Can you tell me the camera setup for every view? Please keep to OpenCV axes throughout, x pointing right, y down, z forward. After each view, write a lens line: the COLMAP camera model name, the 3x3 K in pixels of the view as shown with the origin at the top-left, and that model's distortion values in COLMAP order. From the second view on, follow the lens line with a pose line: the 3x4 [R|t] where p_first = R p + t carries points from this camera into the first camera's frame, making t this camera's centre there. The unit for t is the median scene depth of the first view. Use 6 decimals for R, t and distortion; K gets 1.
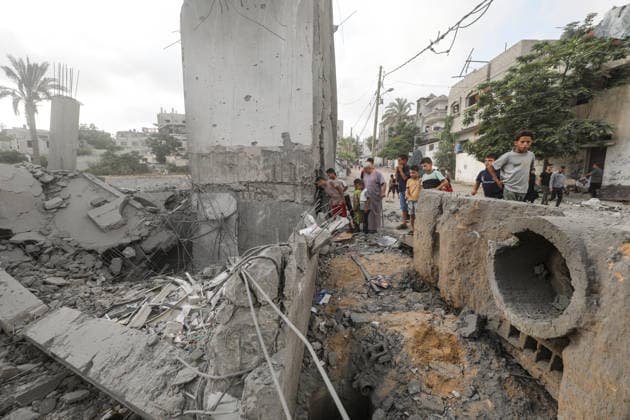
lens RADIAL K [[282.9, 0, 315.0], [0, 282.9, 210.0], [0, 0, 1]] dist [0.000468, 0.000112]
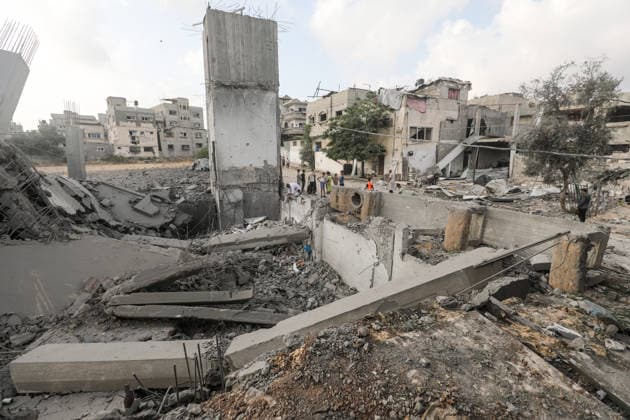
lens RADIAL K [[282.9, 0, 315.0], [0, 282.9, 210.0], [0, 0, 1]] dist [0.000468, 0.000112]
pose [[0.875962, -0.099642, 0.471976, -0.694414], [0.073491, 0.994578, 0.073576, -0.016168], [-0.476748, -0.029764, 0.878536, -0.936348]]
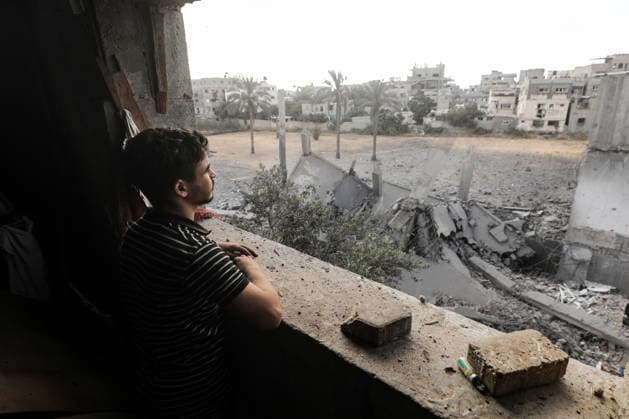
lens RADIAL K [[304.5, 0, 337.9], [0, 304.5, 192.2], [0, 0, 1]] dist [-0.000293, 0.000655]
pose [[0.799731, 0.159312, -0.578835, -0.462986], [-0.078687, 0.983646, 0.162012, -0.574617], [0.595179, -0.084020, 0.799189, -1.505272]]
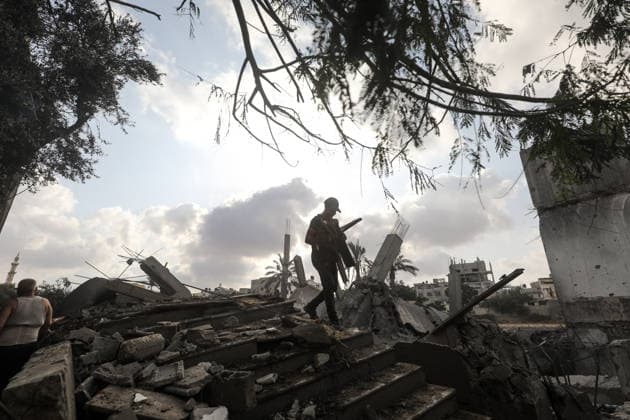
lens RADIAL K [[290.5, 0, 315.0], [0, 290.5, 210.0], [0, 0, 1]] dist [0.000206, -0.000042]
pose [[0.629261, -0.265984, -0.730263, 0.039567], [-0.119244, 0.895447, -0.428901, 0.186002], [0.767992, 0.356970, 0.531752, -1.039737]]
